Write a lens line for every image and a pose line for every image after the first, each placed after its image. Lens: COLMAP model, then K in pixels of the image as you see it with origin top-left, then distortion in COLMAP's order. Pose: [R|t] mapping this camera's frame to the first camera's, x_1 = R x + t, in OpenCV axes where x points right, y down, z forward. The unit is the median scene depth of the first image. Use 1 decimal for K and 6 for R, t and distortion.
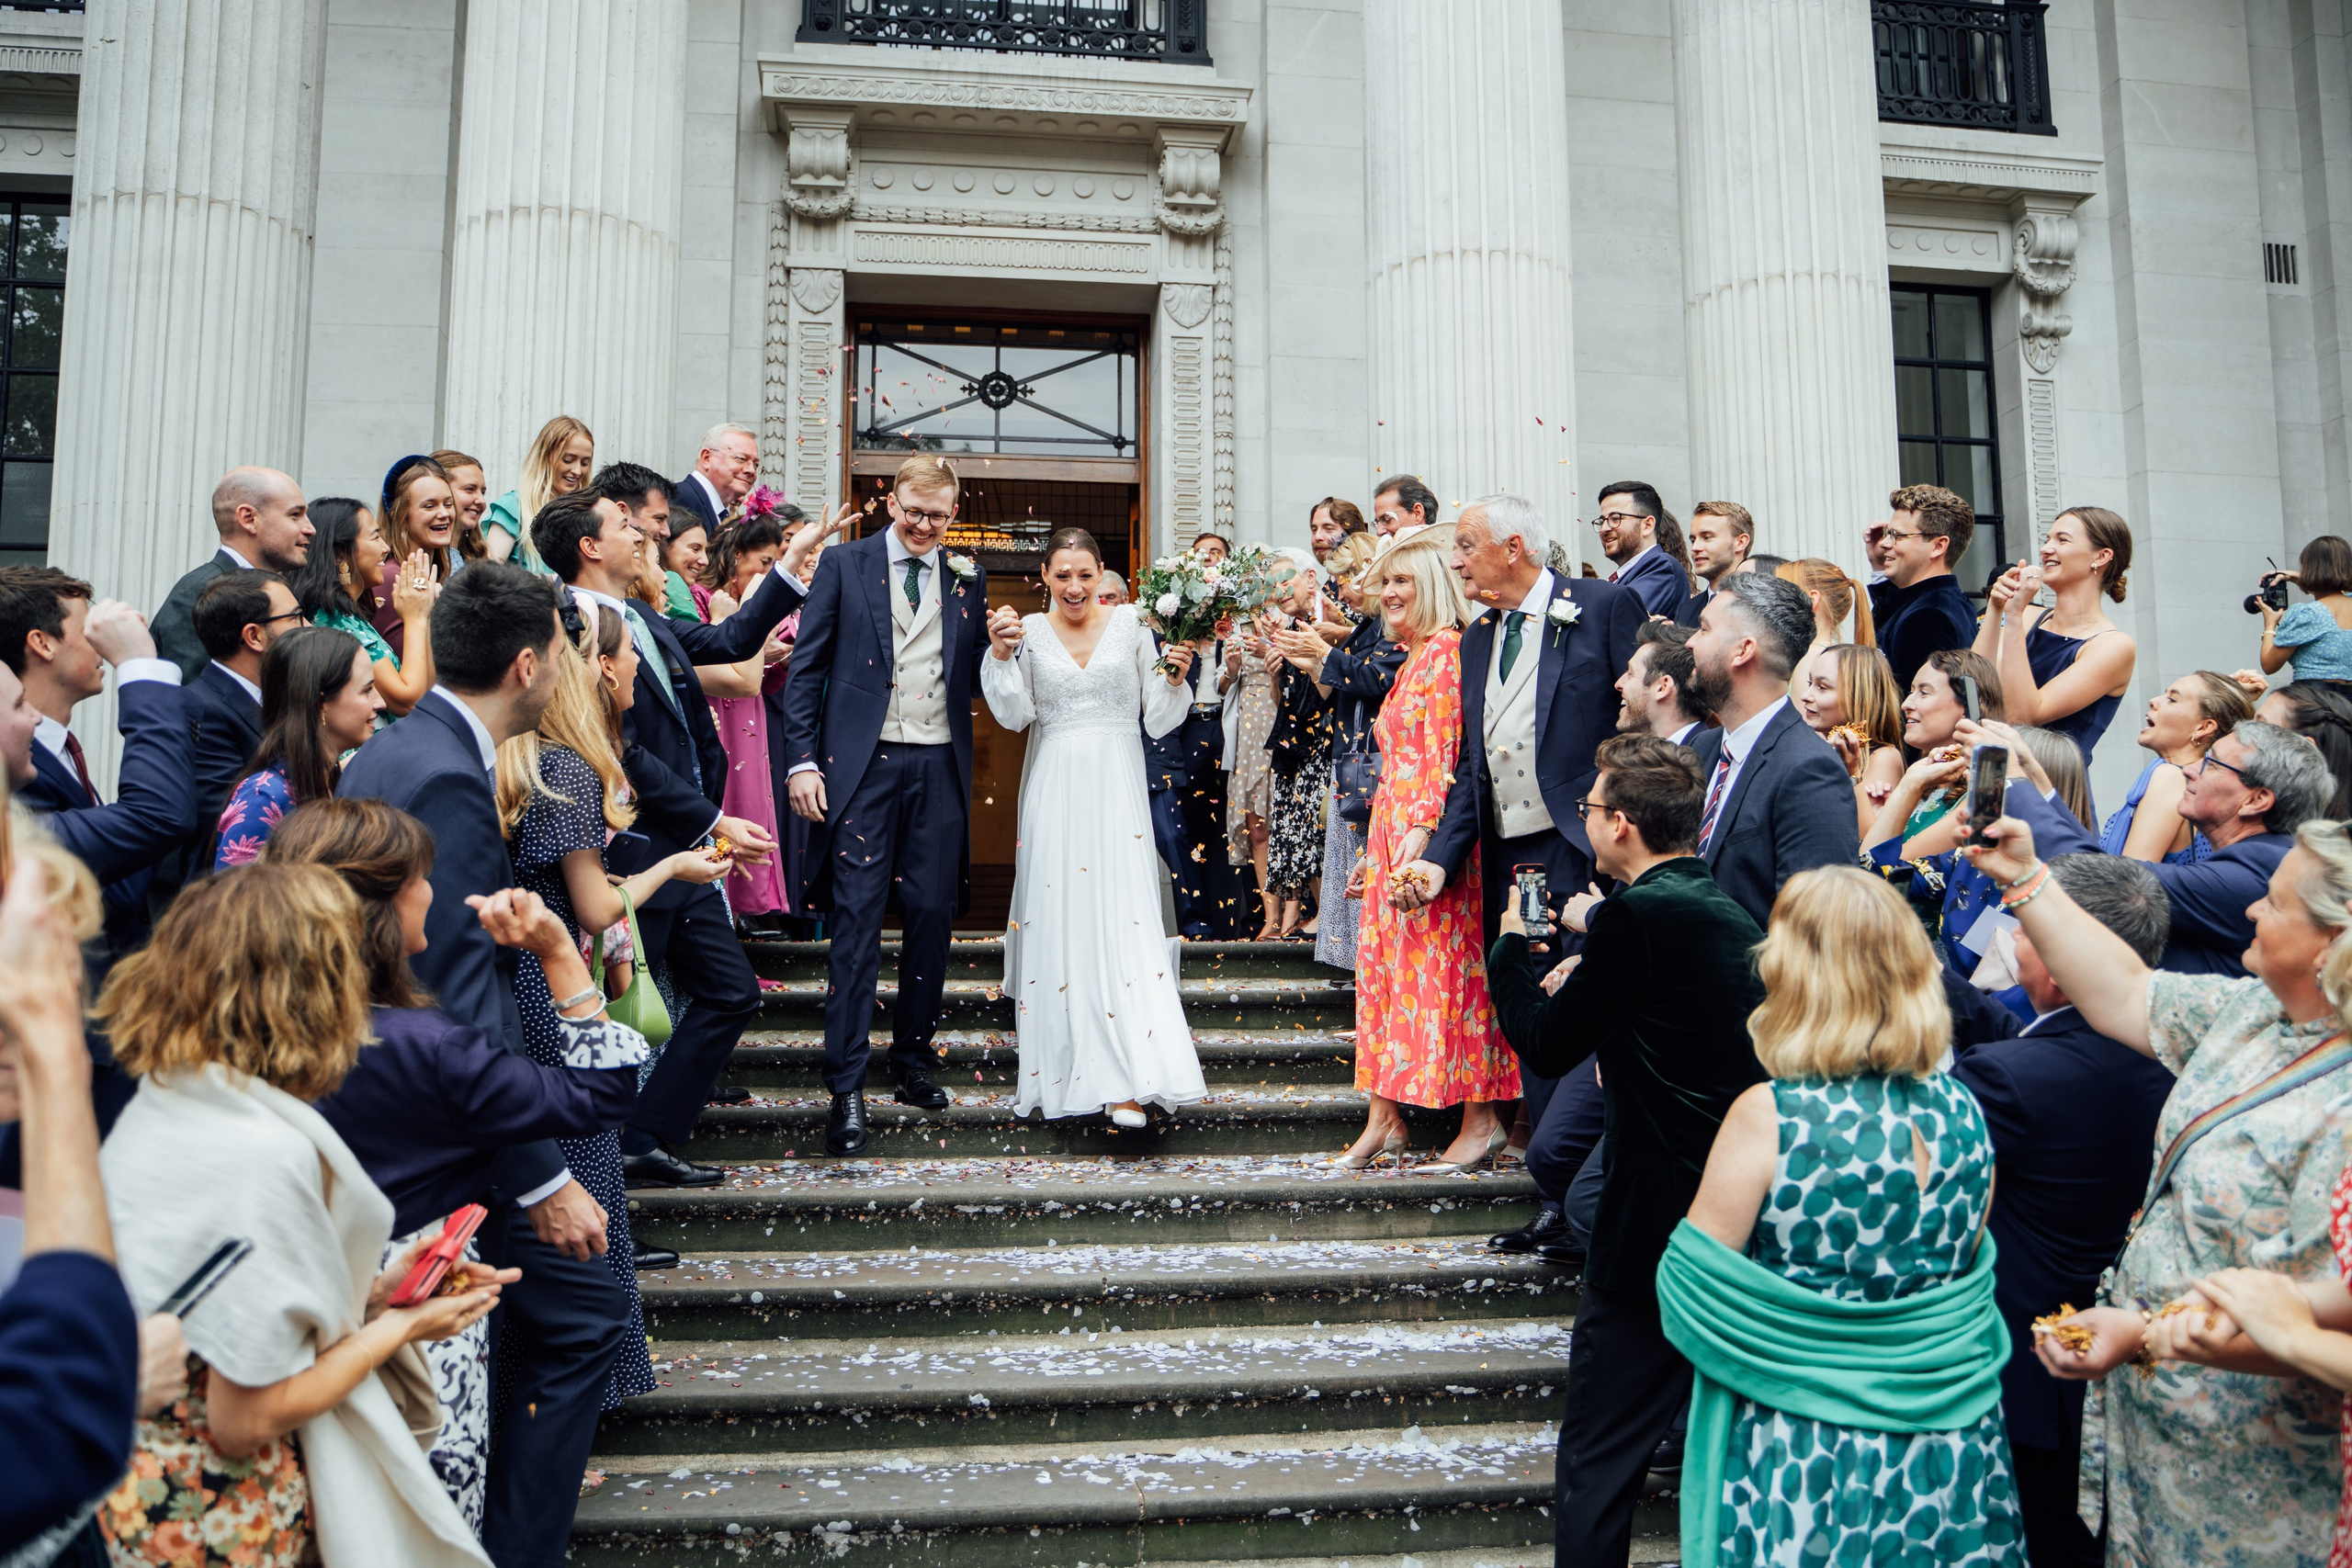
lens RADIAL K [[1982.9, 0, 1170.5], [0, 1982.9, 716.3], [0, 0, 1]] dist [-0.022442, 0.008030]
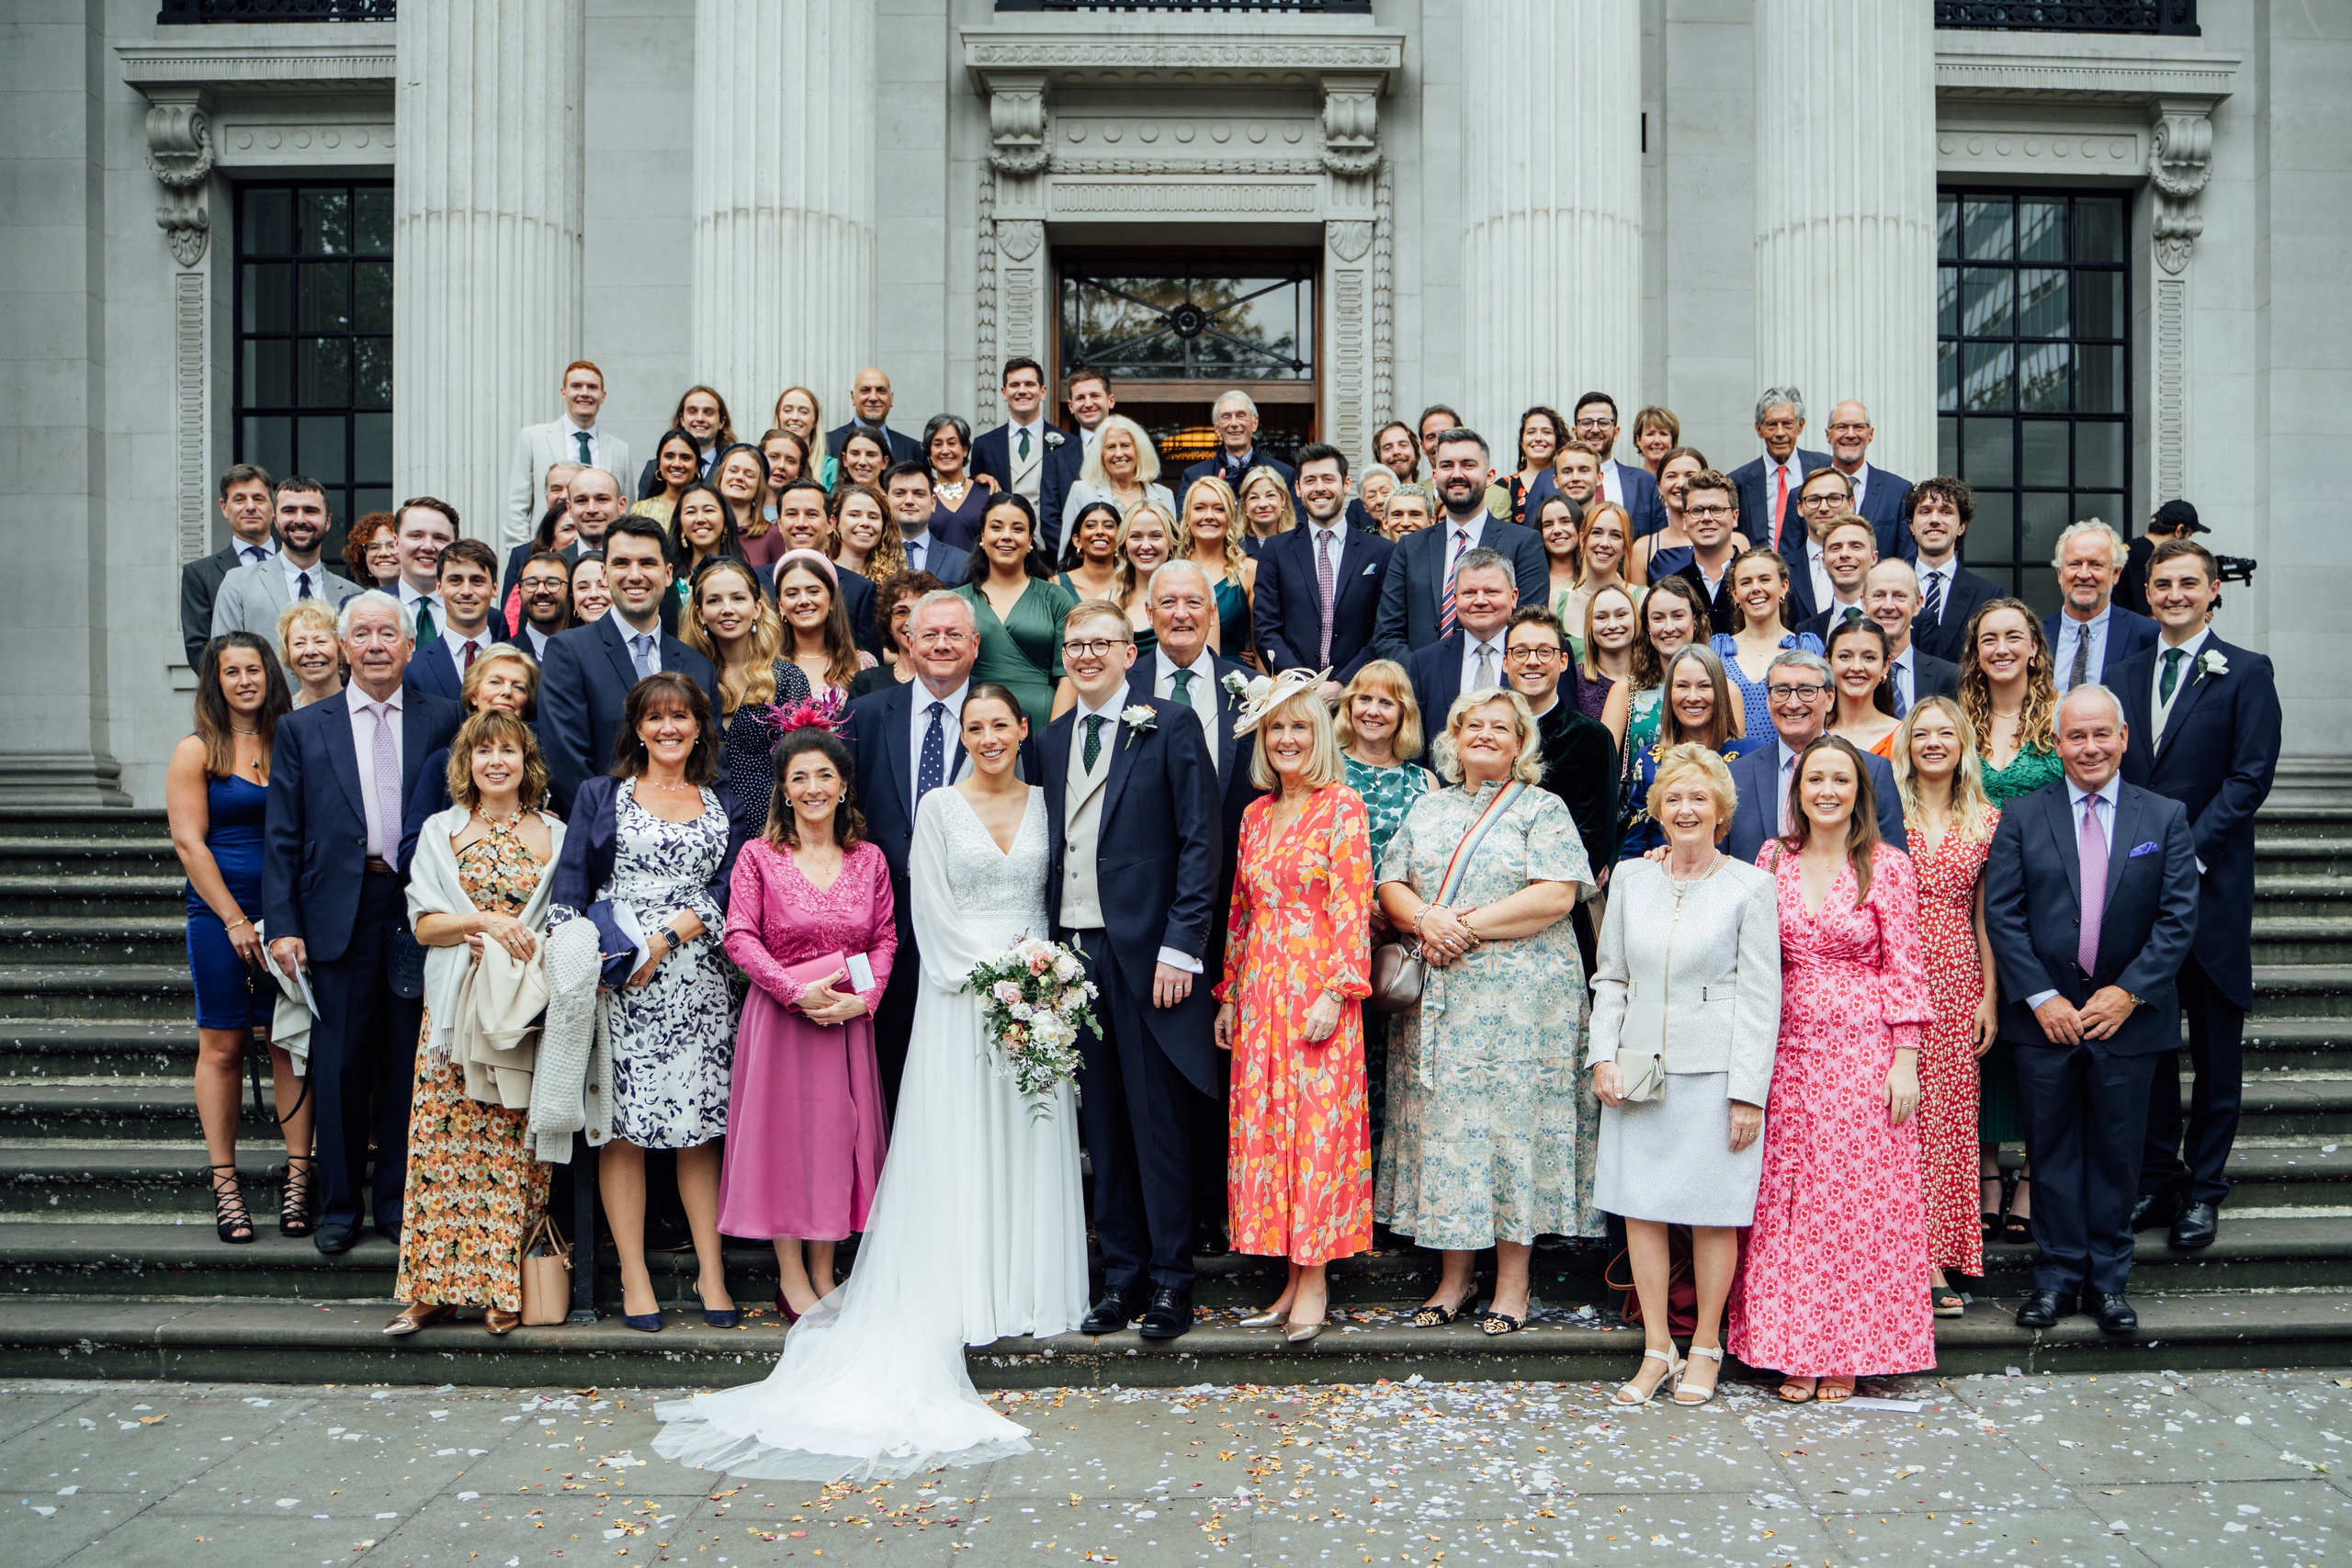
lens RADIAL K [[1929.9, 0, 1182.2], [0, 1929.9, 831.2], [0, 0, 1]] dist [0.053993, -0.064262]
pose [[0.990176, 0.007837, -0.139606, 0.072140], [0.008775, 0.992977, 0.117982, -0.008227], [0.139550, -0.118048, 0.983153, -0.123547]]
